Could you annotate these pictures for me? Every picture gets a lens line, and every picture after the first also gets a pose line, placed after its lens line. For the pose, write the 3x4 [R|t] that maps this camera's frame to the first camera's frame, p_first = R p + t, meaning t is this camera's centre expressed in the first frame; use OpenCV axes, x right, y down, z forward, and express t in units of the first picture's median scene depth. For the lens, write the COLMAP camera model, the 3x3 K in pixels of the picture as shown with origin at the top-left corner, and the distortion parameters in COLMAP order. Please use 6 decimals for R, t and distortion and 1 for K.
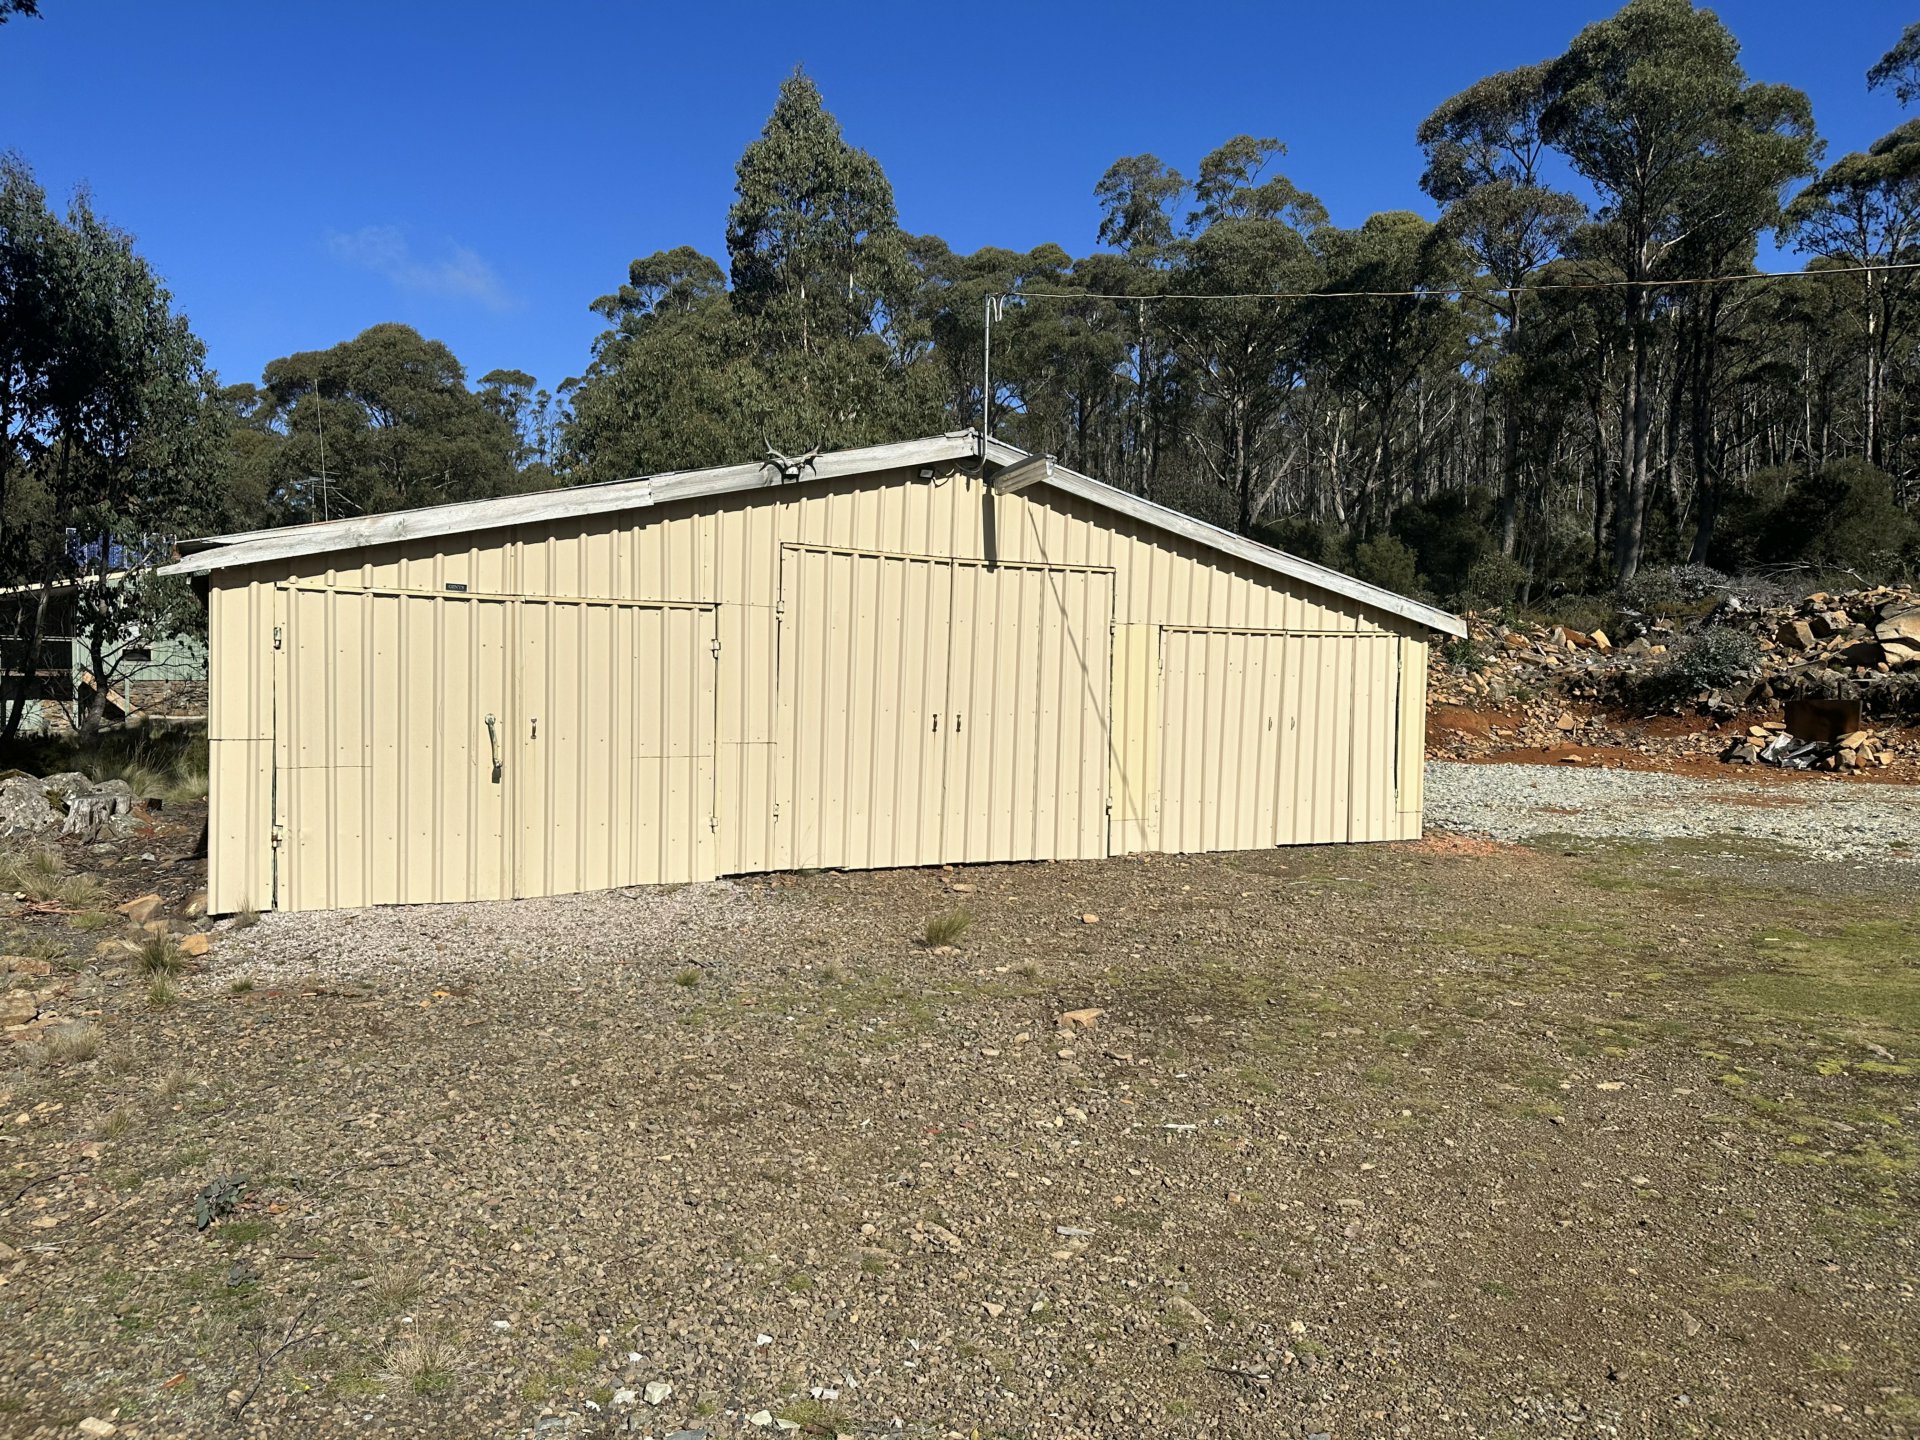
lens RADIAL K [[1350.7, 0, 951.3], [0, 1350.7, 721.9], [0, 0, 1]] dist [0.001827, -0.012854]
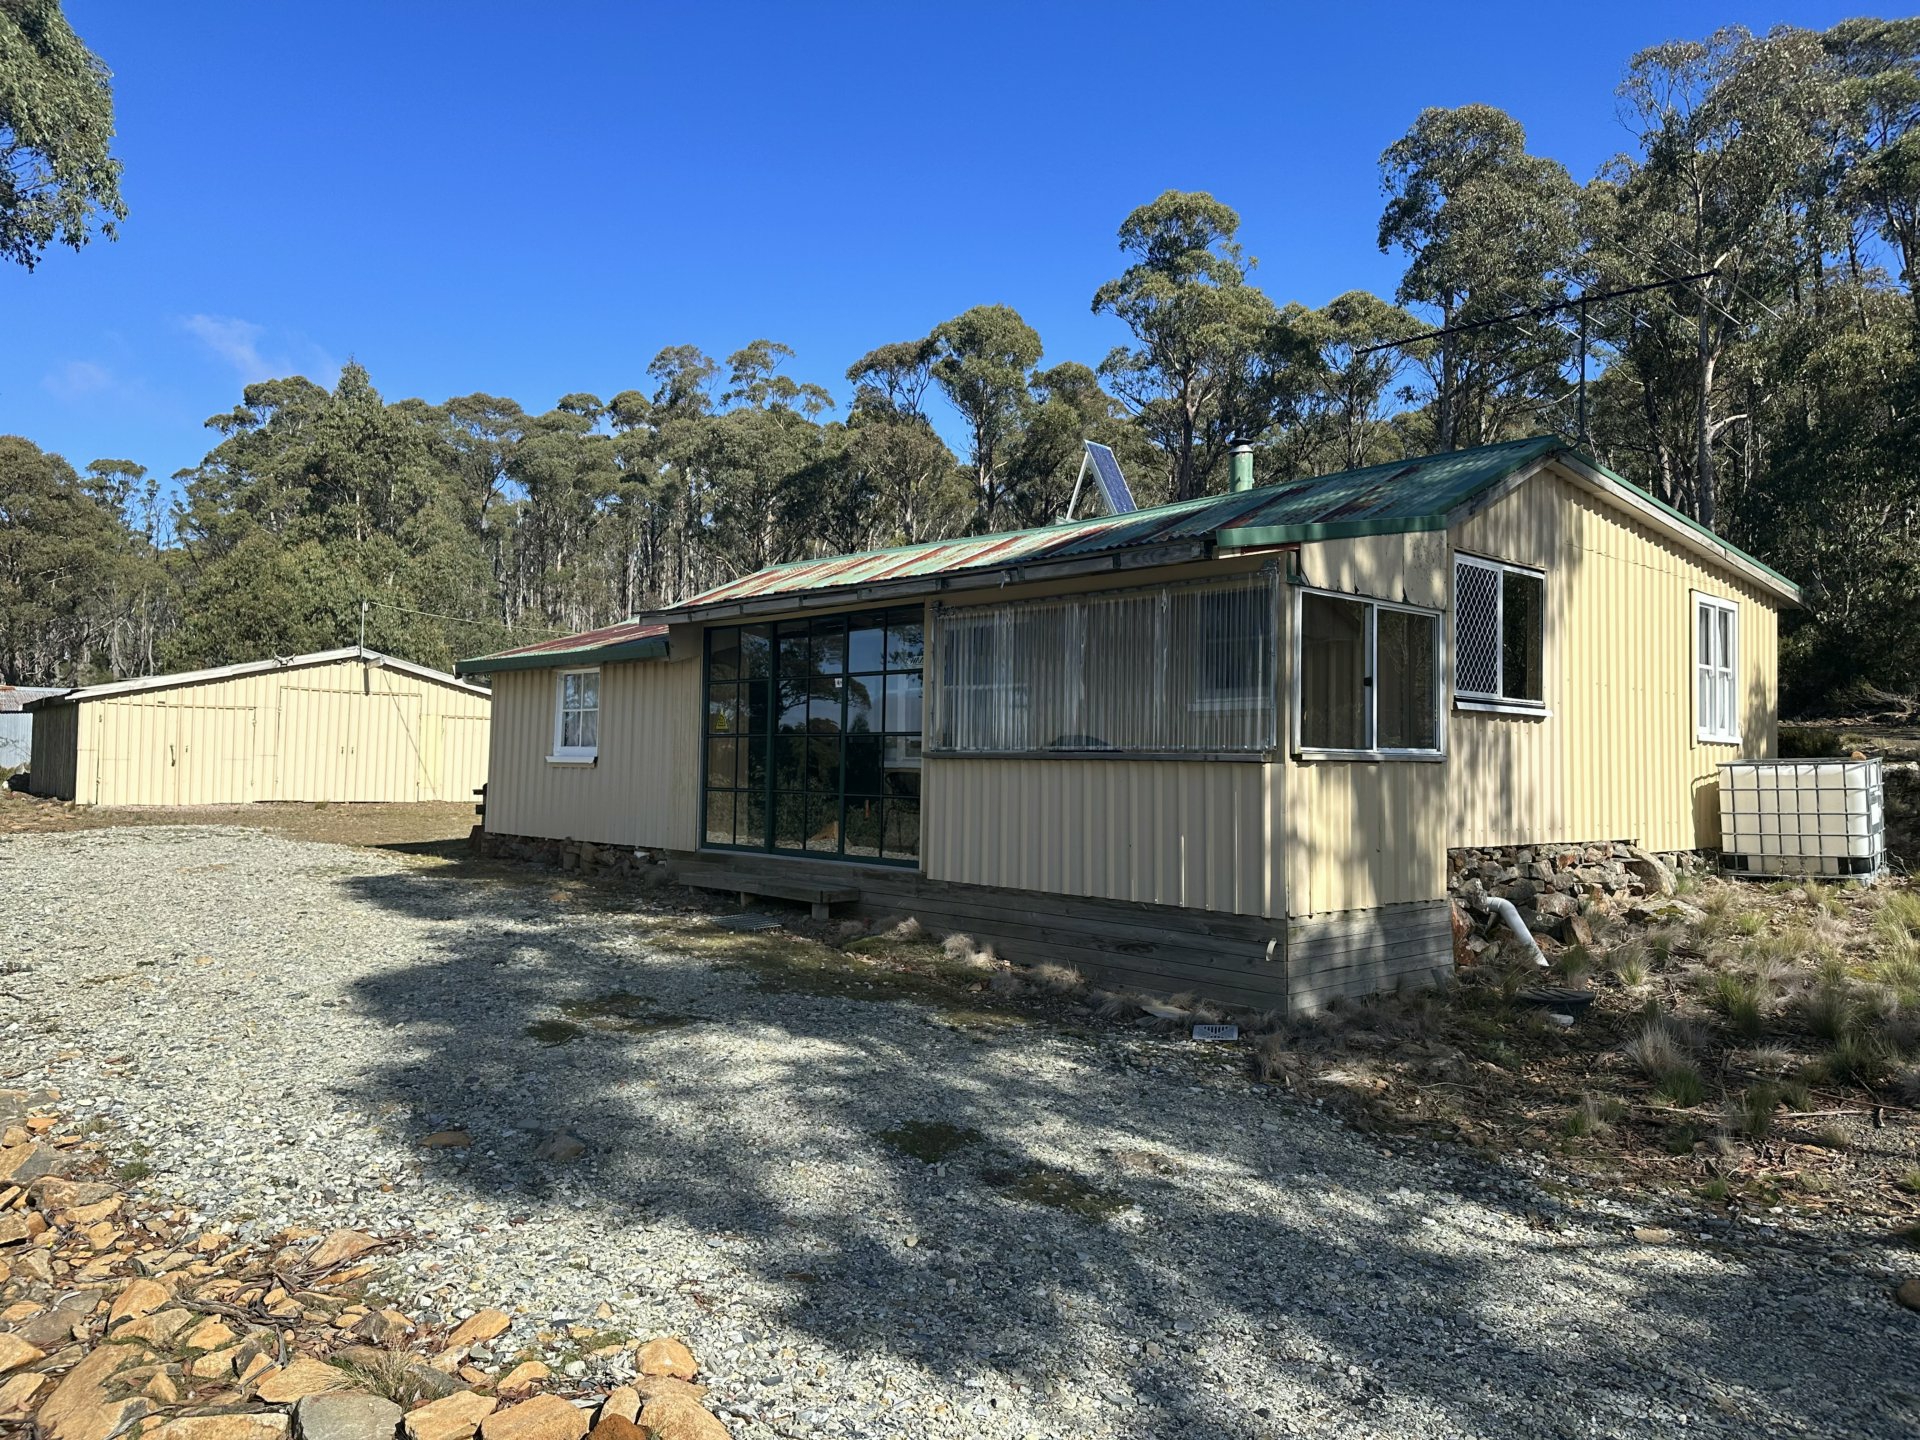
lens RADIAL K [[1350.7, 0, 974.7], [0, 1350.7, 721.5], [0, 0, 1]] dist [0.001827, -0.012854]
pose [[0.965179, 0.009769, 0.261409, 0.078639], [0.006014, 0.998210, -0.059509, 0.017614], [-0.261522, 0.059009, 0.963392, -0.307954]]
